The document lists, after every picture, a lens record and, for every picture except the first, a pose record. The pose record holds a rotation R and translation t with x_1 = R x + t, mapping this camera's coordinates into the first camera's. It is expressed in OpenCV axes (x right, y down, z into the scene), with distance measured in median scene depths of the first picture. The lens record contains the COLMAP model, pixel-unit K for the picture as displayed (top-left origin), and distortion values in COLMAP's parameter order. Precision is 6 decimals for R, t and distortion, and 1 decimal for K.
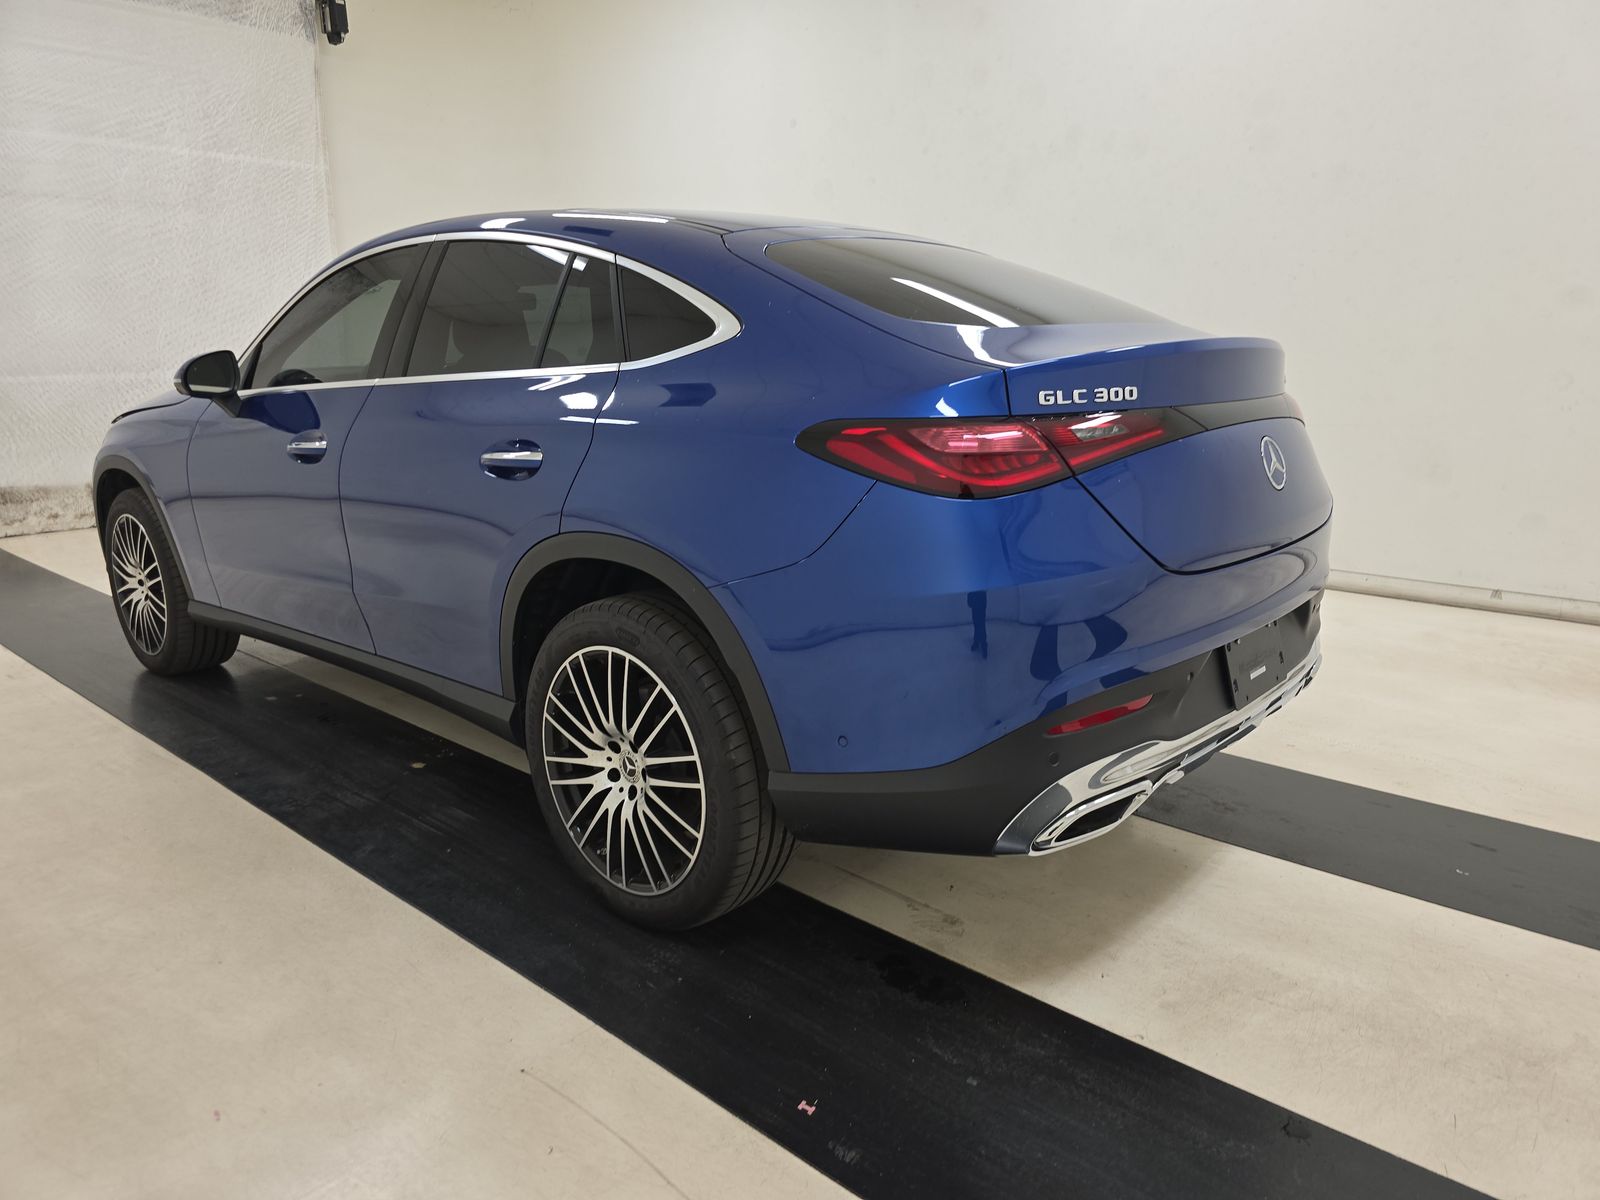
lens RADIAL K [[1076.1, 0, 814.7], [0, 1076.1, 601.5], [0, 0, 1]] dist [0.047934, -0.042996]
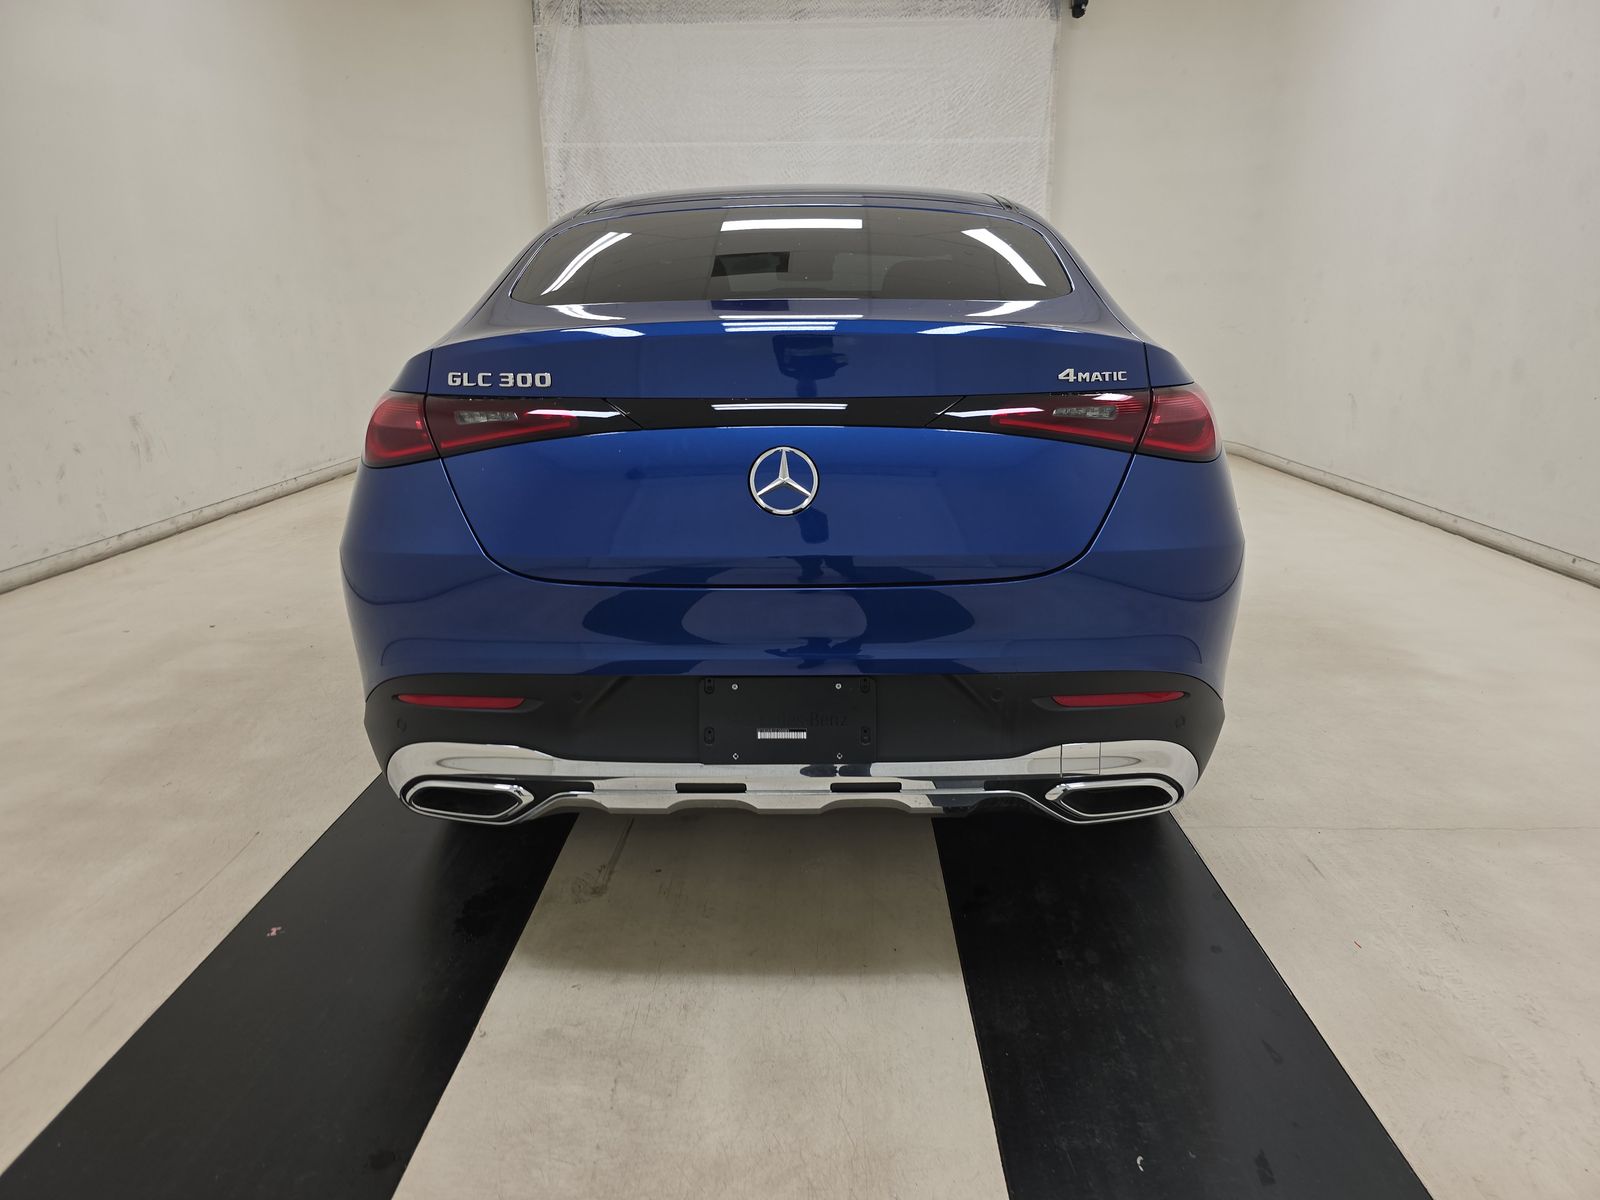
lens RADIAL K [[1076.1, 0, 814.7], [0, 1076.1, 601.5], [0, 0, 1]] dist [0.047934, -0.042996]
pose [[0.652141, 0.201301, -0.730883, 1.071405], [-0.172005, 0.978248, 0.115957, -0.141213], [0.738327, 0.050096, 0.672580, 0.508417]]
